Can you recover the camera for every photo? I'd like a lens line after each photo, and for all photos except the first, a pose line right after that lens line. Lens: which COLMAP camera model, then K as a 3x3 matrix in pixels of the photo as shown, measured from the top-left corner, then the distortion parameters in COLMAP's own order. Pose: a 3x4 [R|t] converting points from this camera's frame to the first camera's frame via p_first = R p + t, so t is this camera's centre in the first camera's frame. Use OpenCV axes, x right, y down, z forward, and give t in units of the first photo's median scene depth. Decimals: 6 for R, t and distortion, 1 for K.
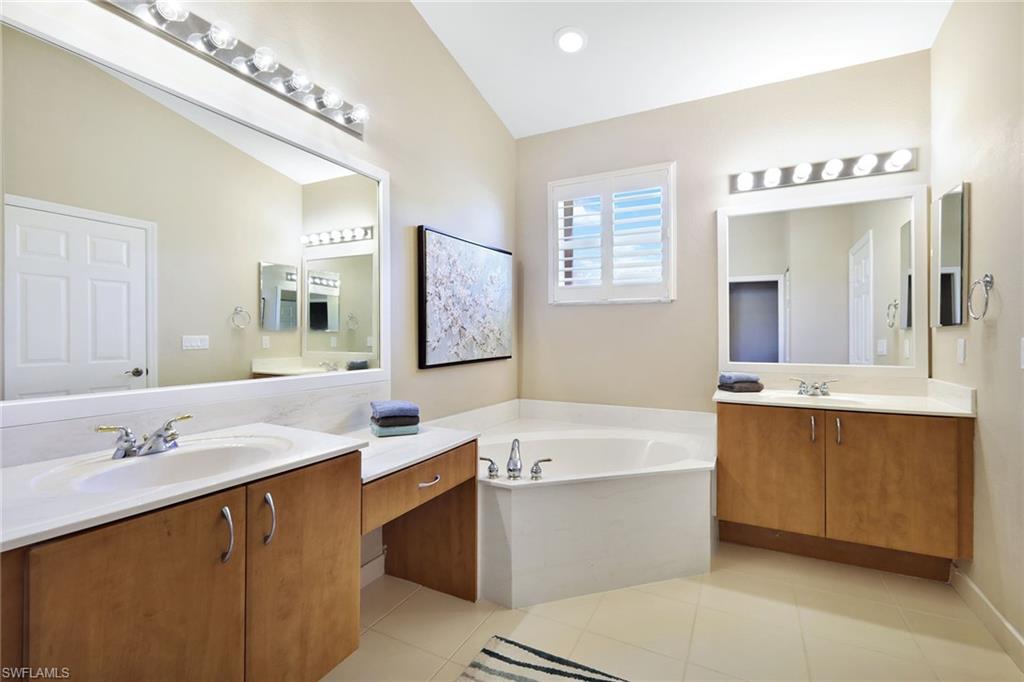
lens RADIAL K [[453.5, 0, 518.5], [0, 453.5, 337.2], [0, 0, 1]] dist [0.001640, 0.000196]
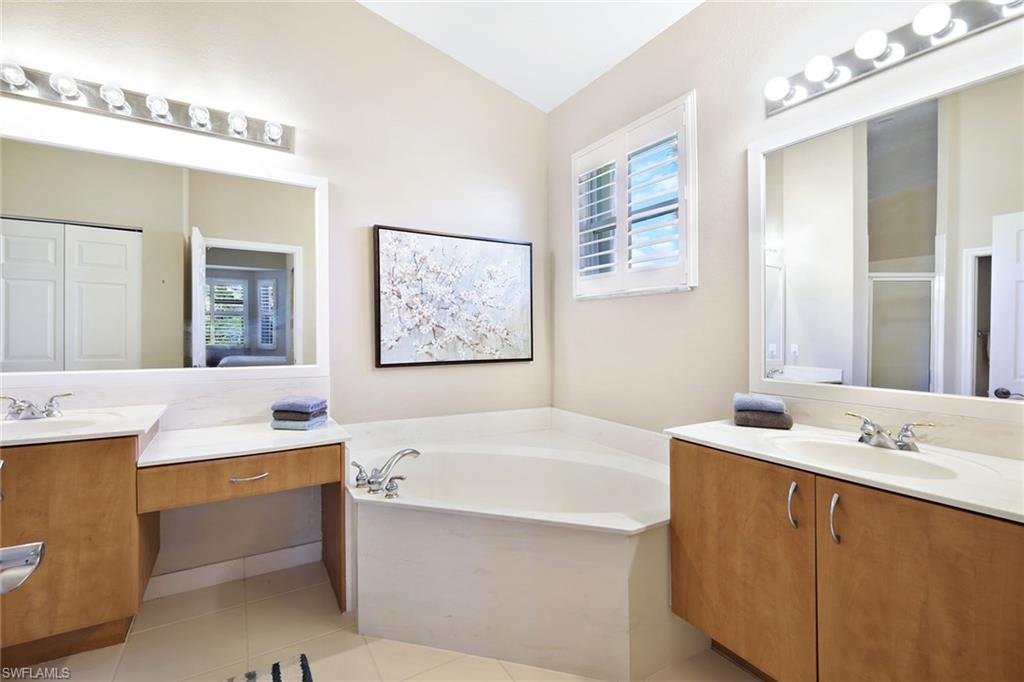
lens RADIAL K [[453.5, 0, 512.9], [0, 453.5, 336.4], [0, 0, 1]] dist [0.001640, 0.000196]
pose [[0.853637, 0.008603, -0.520797, 0.526583], [-0.009877, 0.999951, 0.000327, -0.002461], [0.520774, 0.004865, 0.853680, 0.276332]]
